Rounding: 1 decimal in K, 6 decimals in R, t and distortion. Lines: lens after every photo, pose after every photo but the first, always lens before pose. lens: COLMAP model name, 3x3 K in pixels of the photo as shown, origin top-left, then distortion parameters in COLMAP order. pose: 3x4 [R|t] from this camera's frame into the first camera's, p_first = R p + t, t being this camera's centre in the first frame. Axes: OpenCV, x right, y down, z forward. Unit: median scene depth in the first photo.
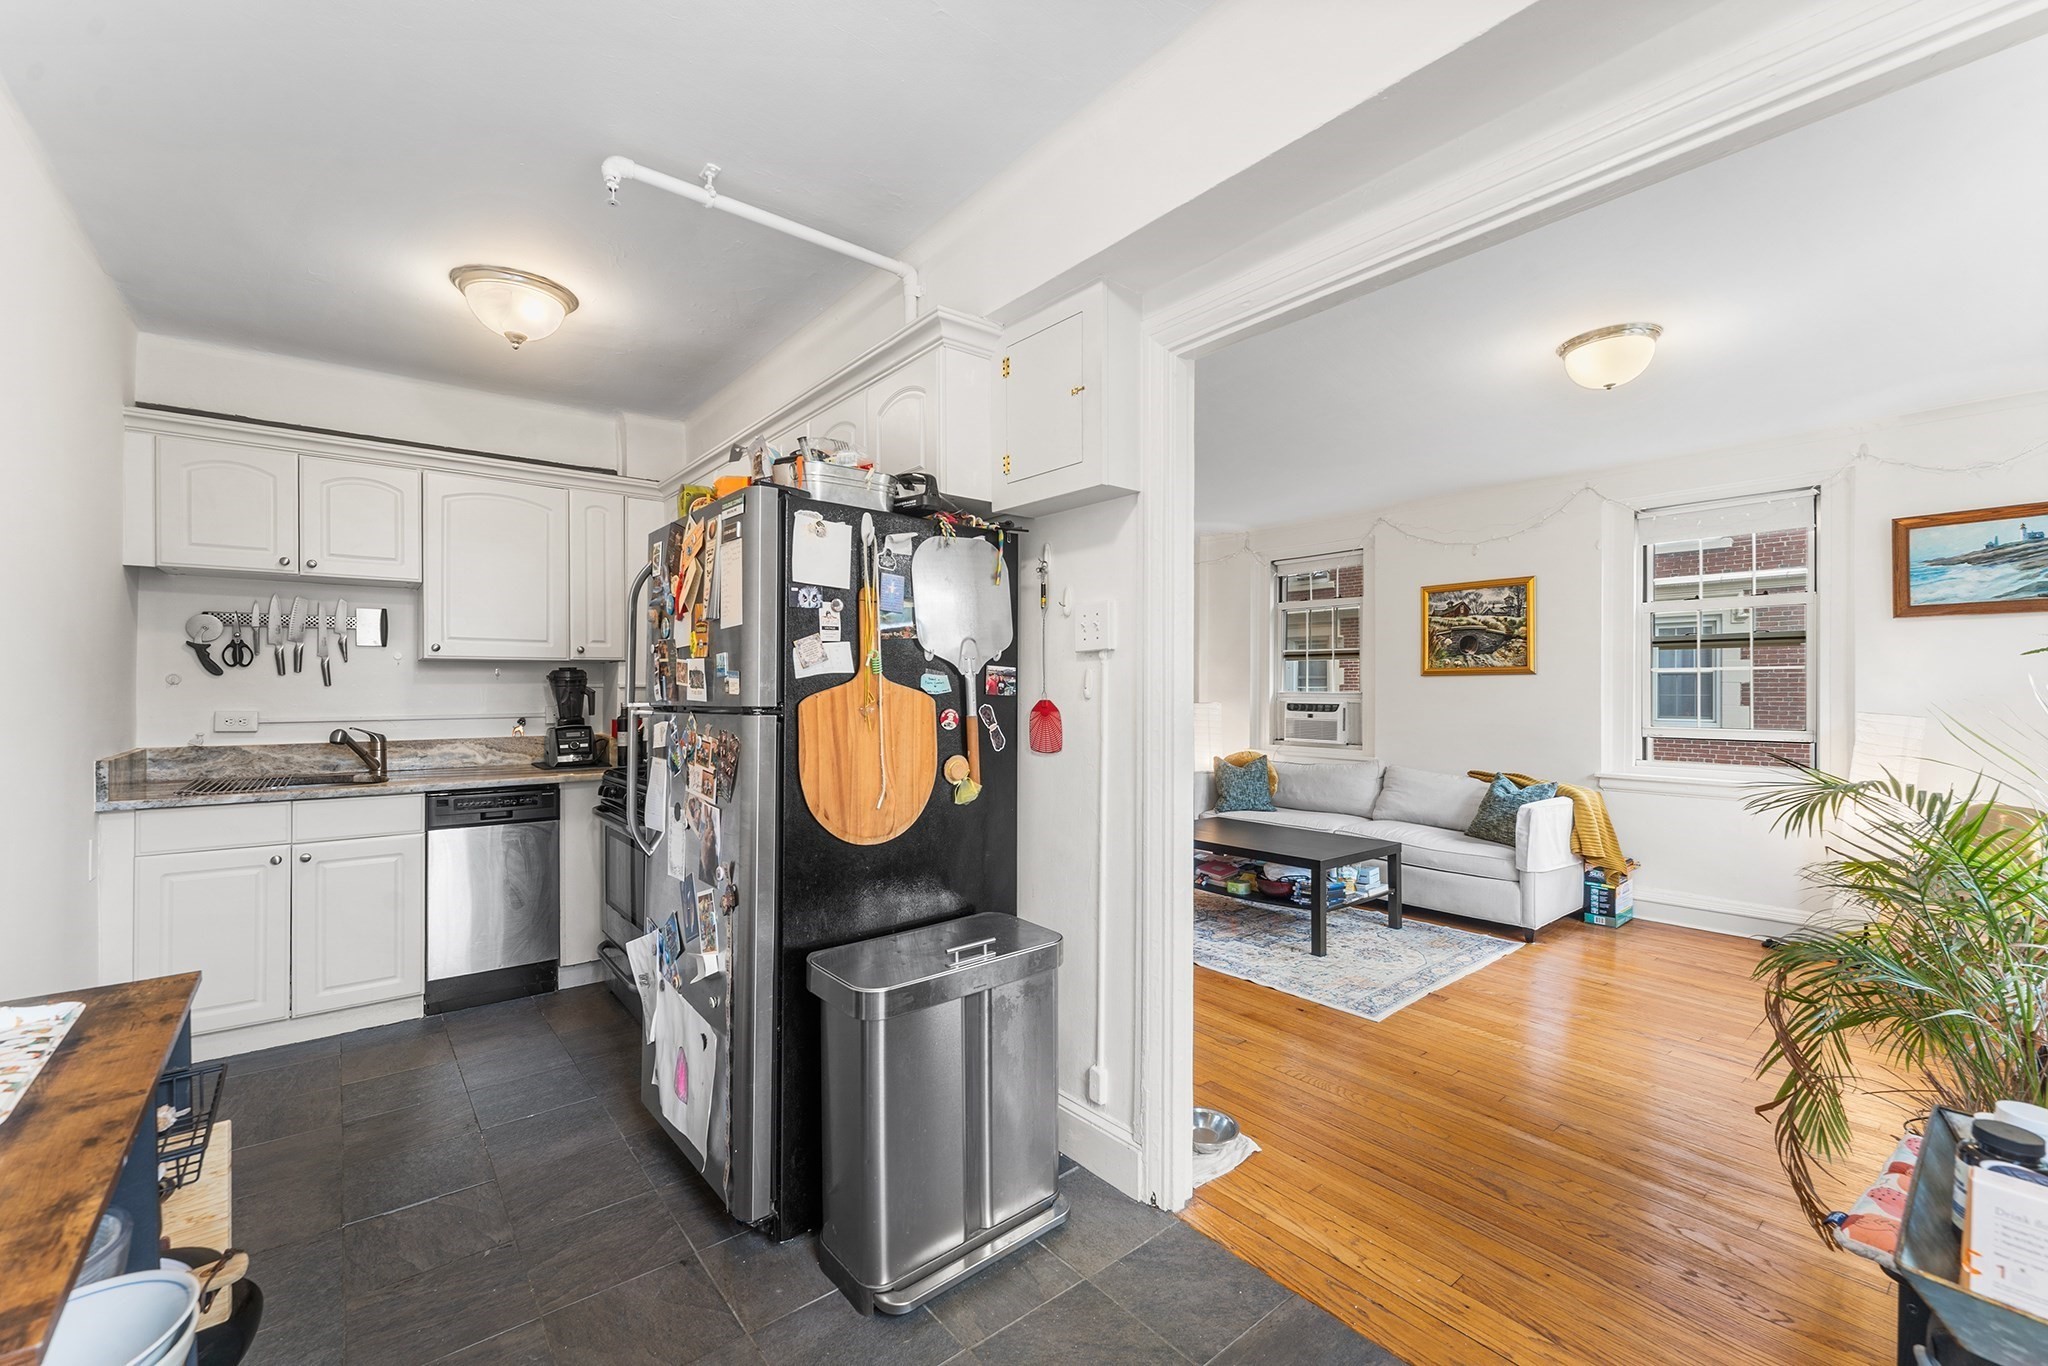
lens RADIAL K [[844.7, 0, 1018.3], [0, 844.7, 687.6], [0, 0, 1]] dist [-0.000254, -0.000411]
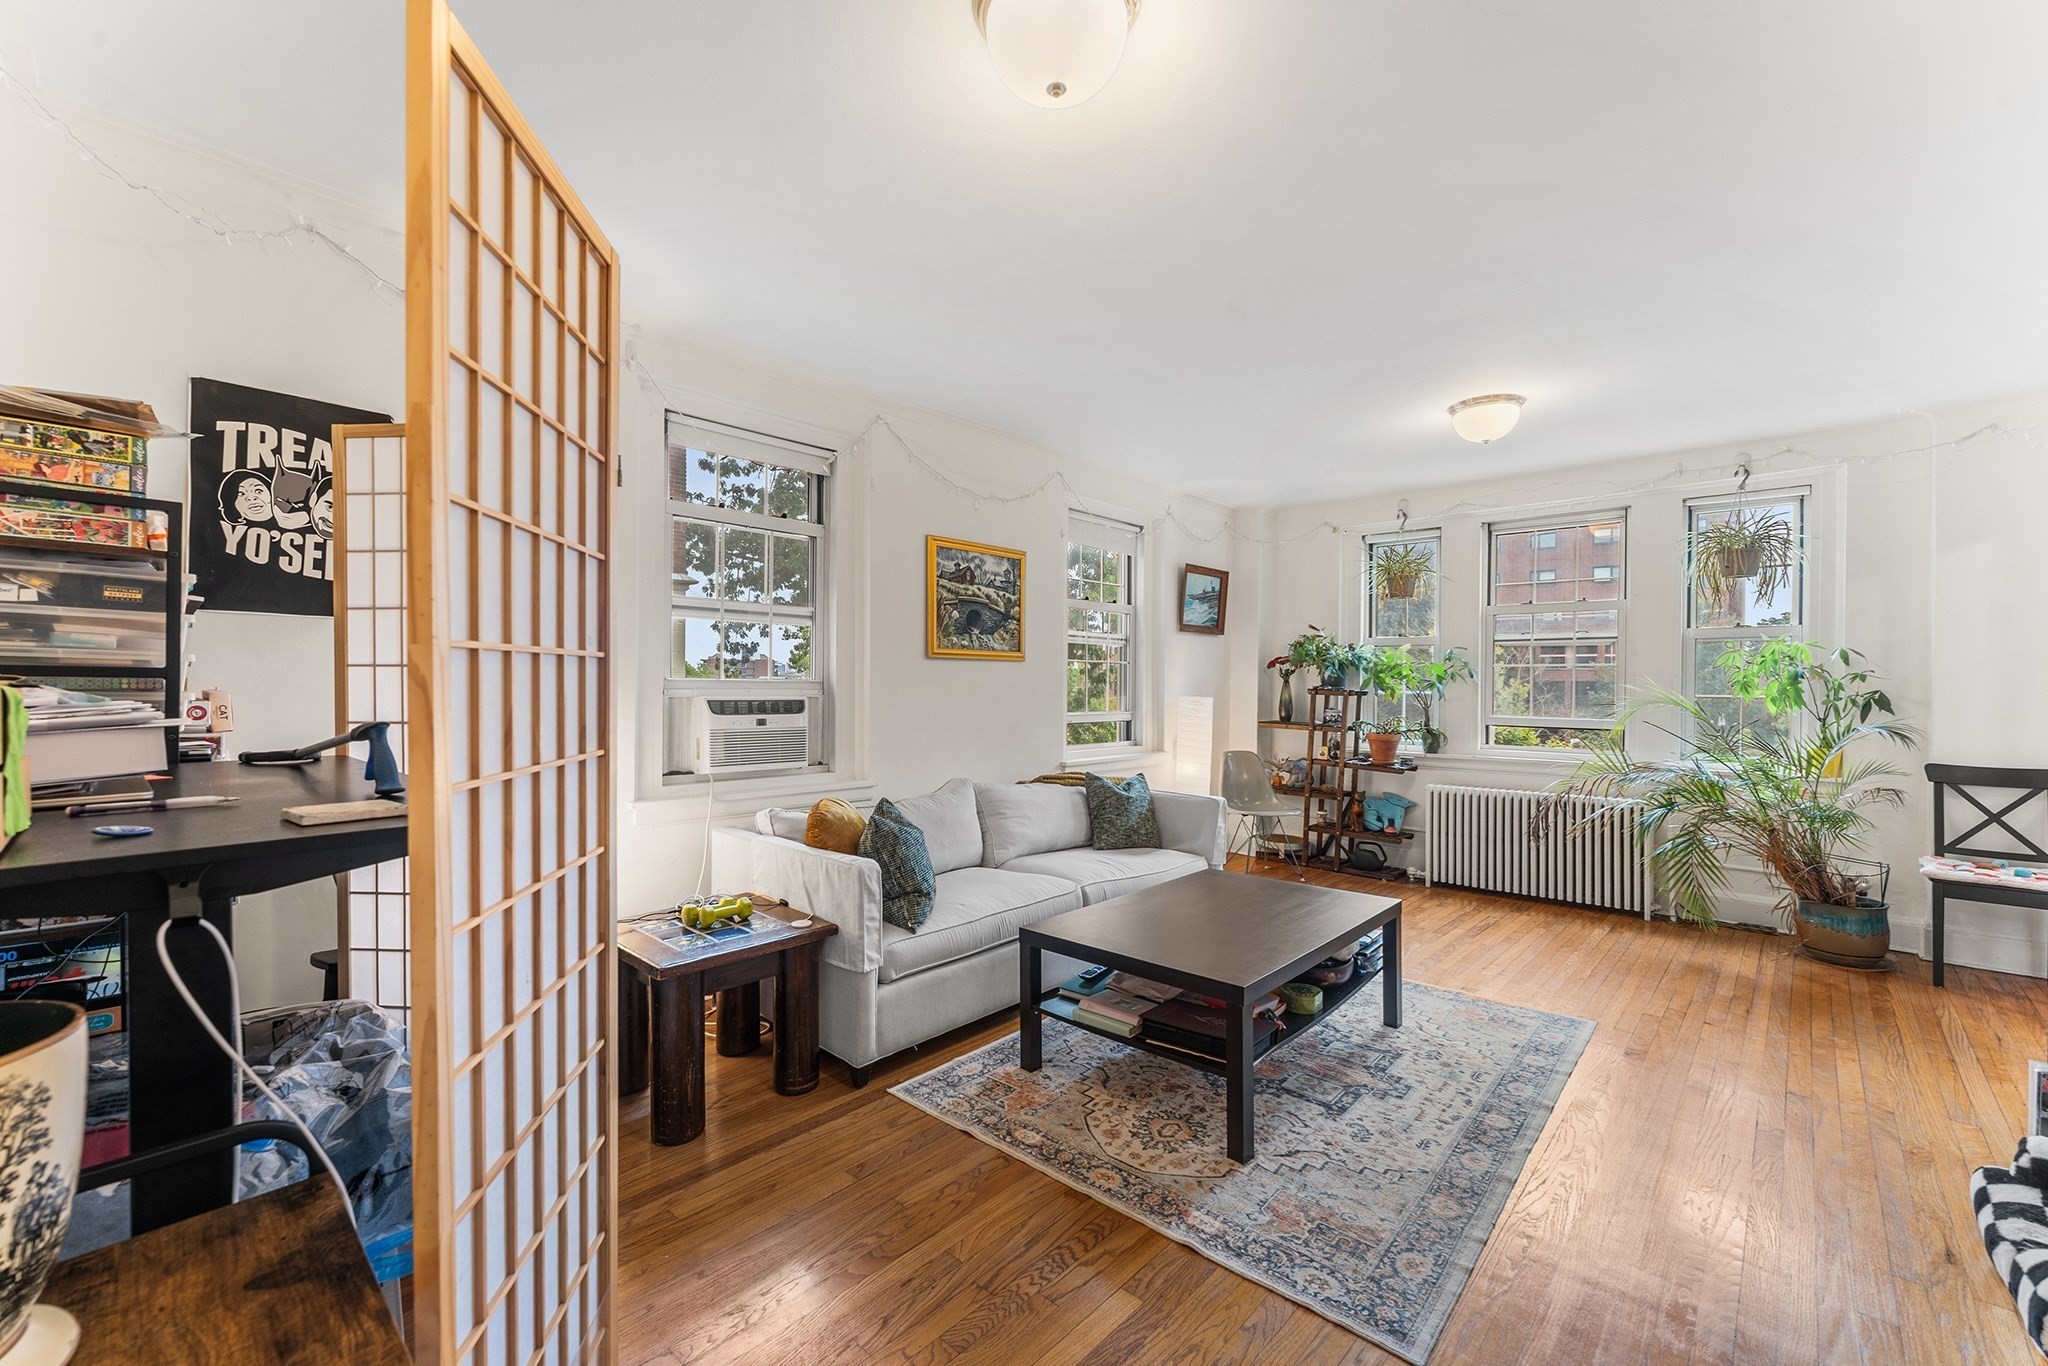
lens RADIAL K [[844.7, 0, 1027.1], [0, 844.7, 681.3], [0, 0, 1]] dist [-0.000254, -0.000411]
pose [[-0.144535, 0.002060, 0.989498, -0.394124], [-0.009958, 0.999944, -0.003537, 0.012354], [-0.989450, -0.010365, -0.144507, 1.606335]]
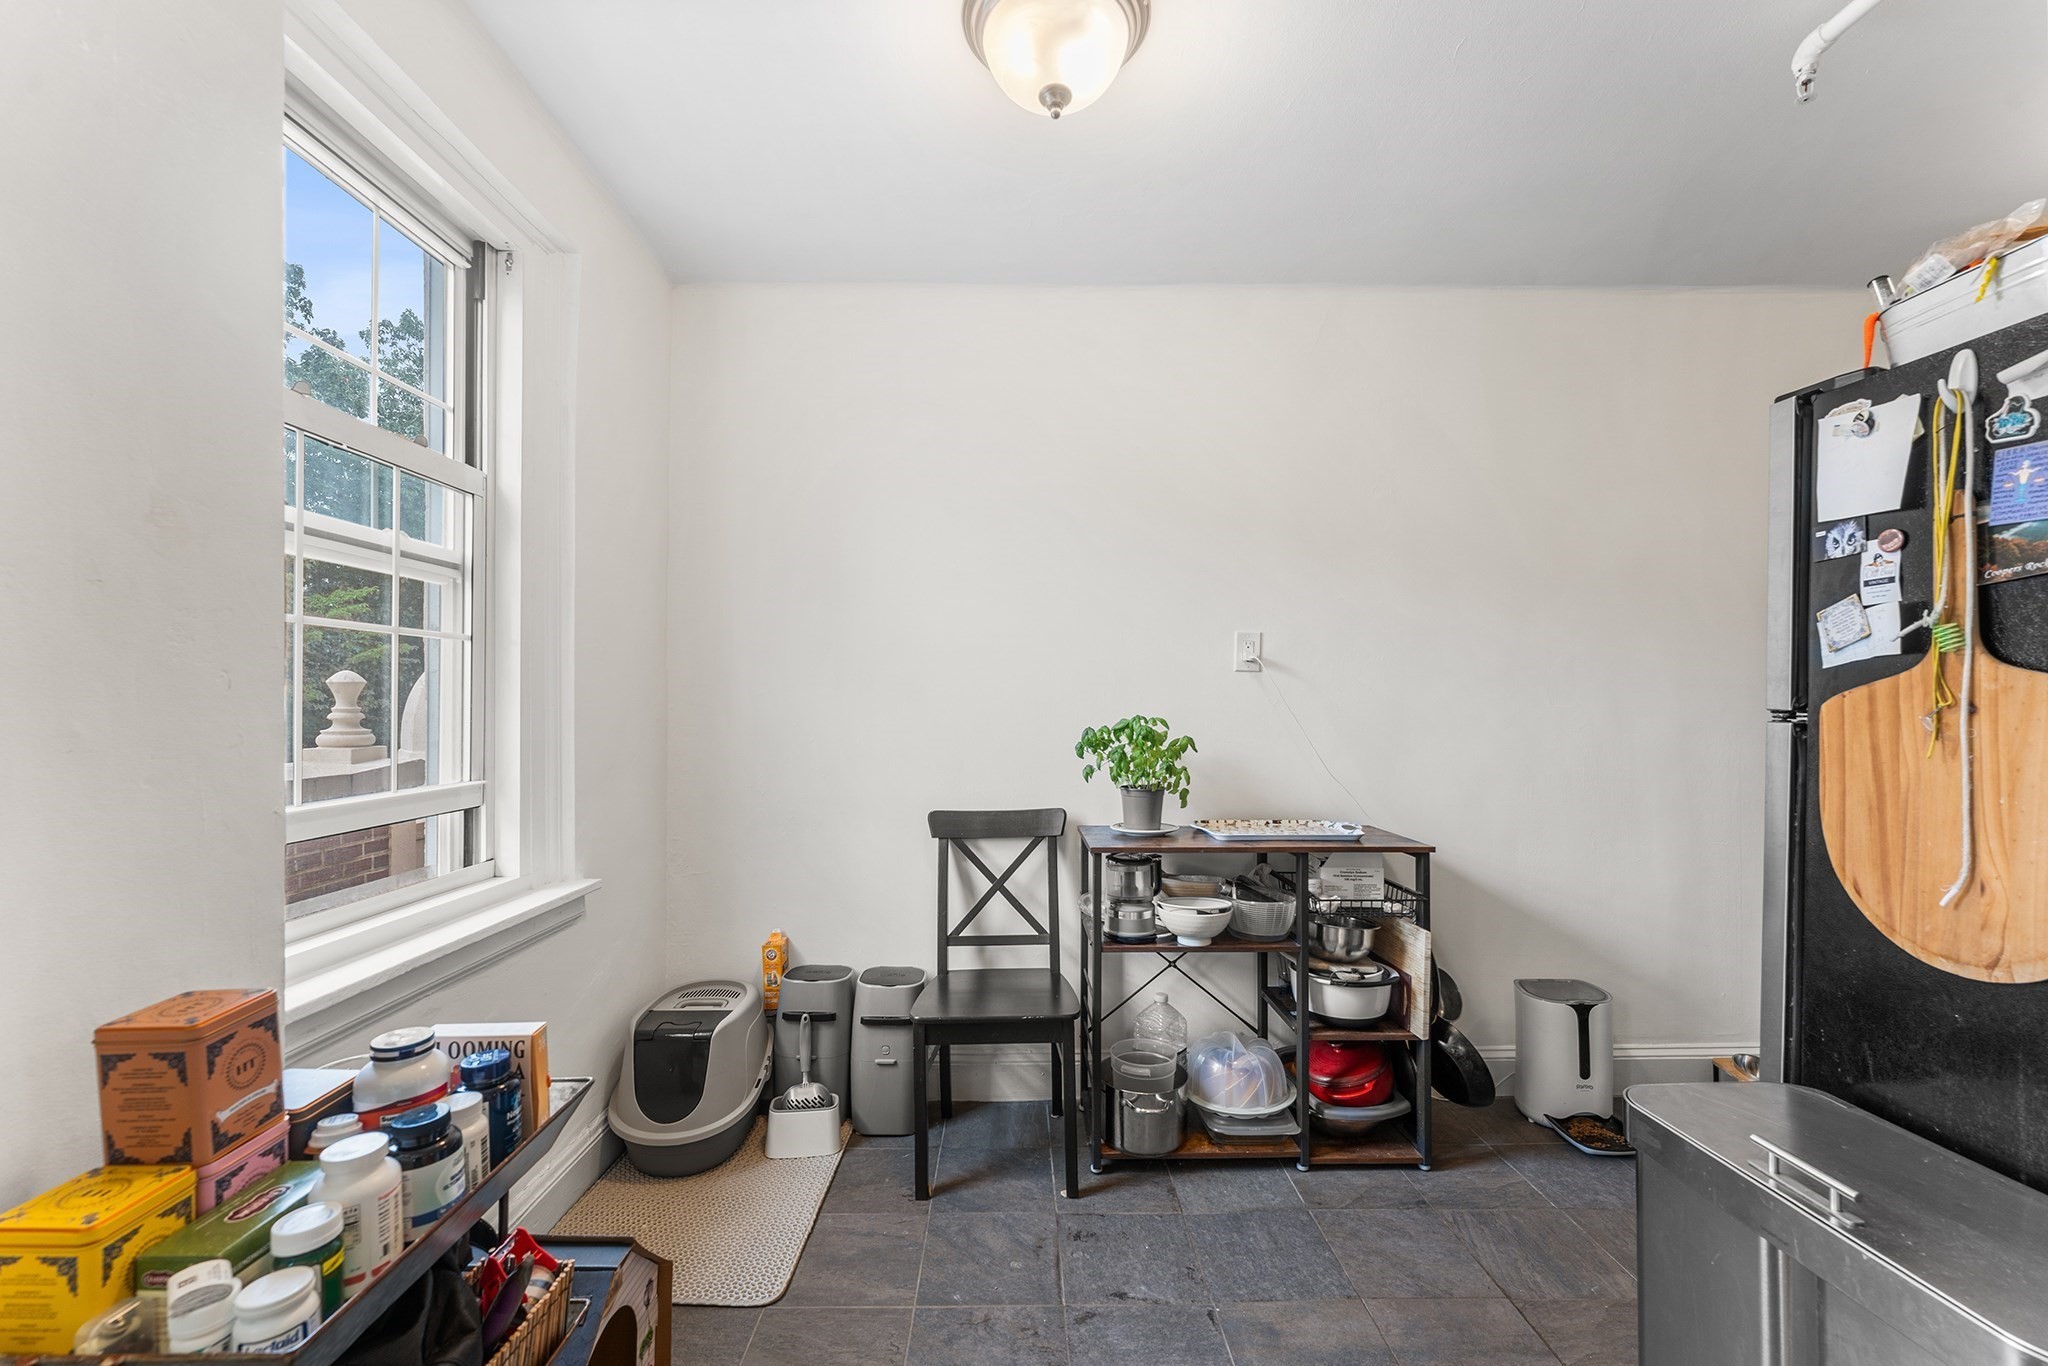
lens RADIAL K [[844.7, 0, 1023.9], [0, 844.7, 693.2], [0, 0, 1]] dist [-0.000254, -0.000411]
pose [[-0.625534, -0.009401, -0.780140, 0.339077], [-0.002255, 0.999945, -0.010241, 0.008959], [0.780193, -0.004646, -0.625521, 0.488428]]
